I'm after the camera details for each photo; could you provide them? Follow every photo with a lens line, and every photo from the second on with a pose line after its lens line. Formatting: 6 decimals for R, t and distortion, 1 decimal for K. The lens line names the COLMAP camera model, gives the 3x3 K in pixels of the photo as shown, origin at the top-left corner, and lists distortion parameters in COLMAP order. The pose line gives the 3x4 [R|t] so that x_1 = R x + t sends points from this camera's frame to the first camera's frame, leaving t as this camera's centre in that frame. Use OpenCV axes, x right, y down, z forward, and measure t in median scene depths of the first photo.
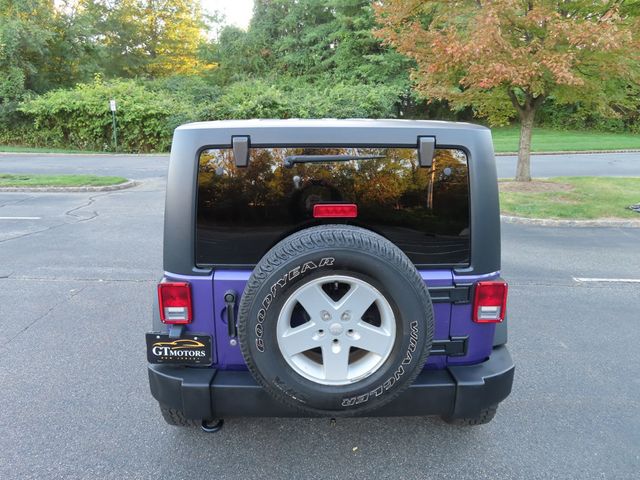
lens RADIAL K [[456.6, 0, 317.1], [0, 456.6, 240.9], [0, 0, 1]] dist [-0.009413, 0.008008]
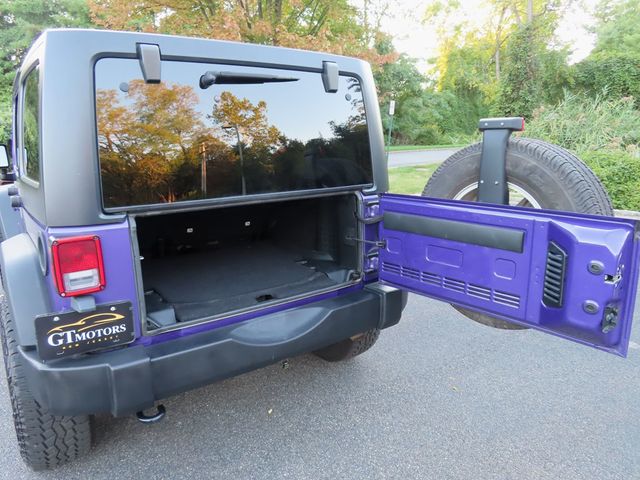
lens RADIAL K [[456.6, 0, 318.4], [0, 456.6, 241.8], [0, 0, 1]] dist [-0.009413, 0.008008]
pose [[0.821797, -0.143432, 0.551431, -0.040246], [0.169822, 0.985469, 0.003244, 0.016538], [-0.543884, 0.090979, 0.834214, 0.017270]]
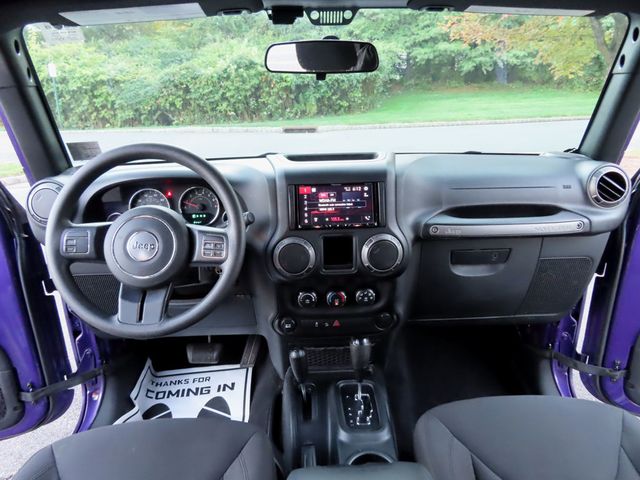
lens RADIAL K [[456.6, 0, 317.9], [0, 456.6, 242.3], [0, 0, 1]] dist [-0.009413, 0.008008]
pose [[0.999418, -0.027839, 0.019727, 0.000208], [0.026547, 0.997662, 0.062979, -0.029921], [-0.021434, -0.062418, 0.997820, 0.161132]]
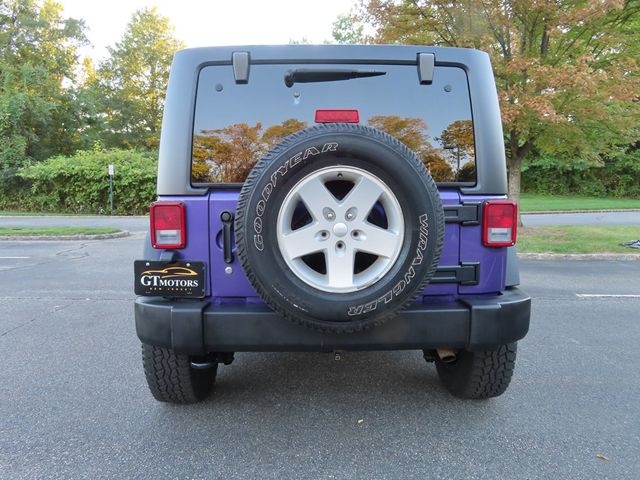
lens RADIAL K [[456.6, 0, 317.7], [0, 456.6, 243.2], [0, 0, 1]] dist [-0.009413, 0.008008]
pose [[0.999836, -0.006499, 0.016881, -0.001881], [0.009106, 0.987198, -0.159237, 0.033255], [-0.015630, 0.159365, 0.987096, 0.007410]]
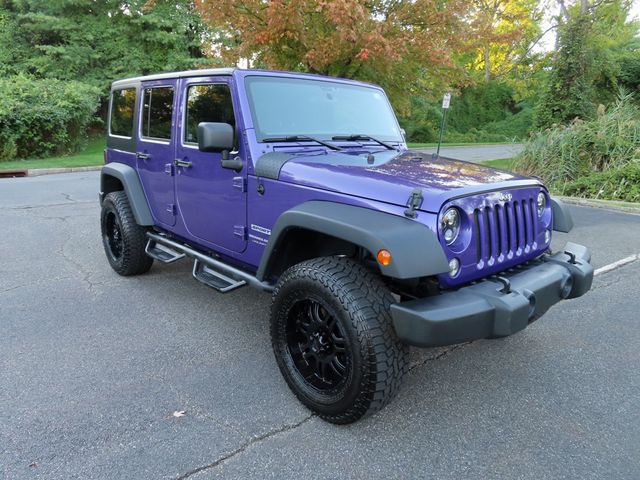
lens RADIAL K [[456.6, 0, 317.4], [0, 456.6, 237.0], [0, 0, 1]] dist [-0.009413, 0.008008]
pose [[0.775390, -0.137377, 0.616359, -0.073932], [0.160136, 0.986921, 0.018516, -0.022442], [-0.610841, 0.084345, 0.787248, 0.159759]]
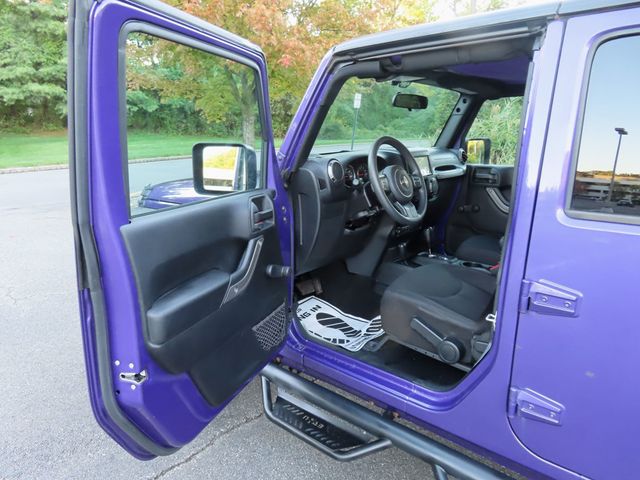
lens RADIAL K [[456.6, 0, 315.8], [0, 456.6, 239.1], [0, 0, 1]] dist [-0.009413, 0.008008]
pose [[0.644031, -0.179739, 0.743584, -0.086853], [0.199425, 0.977844, 0.063639, -0.026112], [-0.738548, 0.107304, 0.665607, 0.158081]]
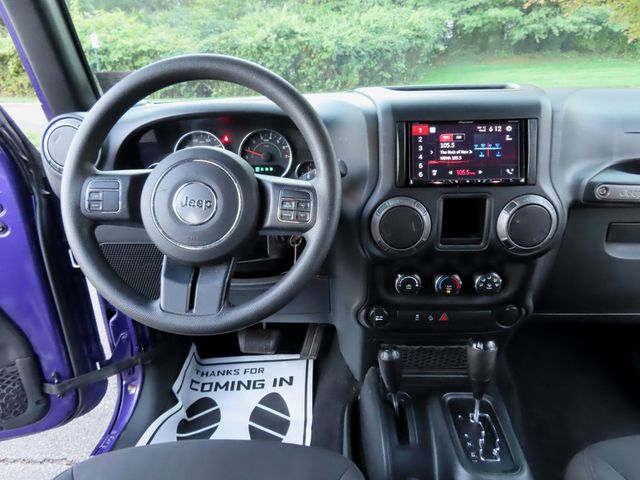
lens RADIAL K [[456.6, 0, 317.8], [0, 456.6, 242.6], [0, 0, 1]] dist [-0.009413, 0.008008]
pose [[0.998406, -0.003286, -0.056340, -0.005155], [0.009714, 0.993410, 0.114205, -0.028257], [0.055593, -0.114570, 0.991858, 0.173499]]
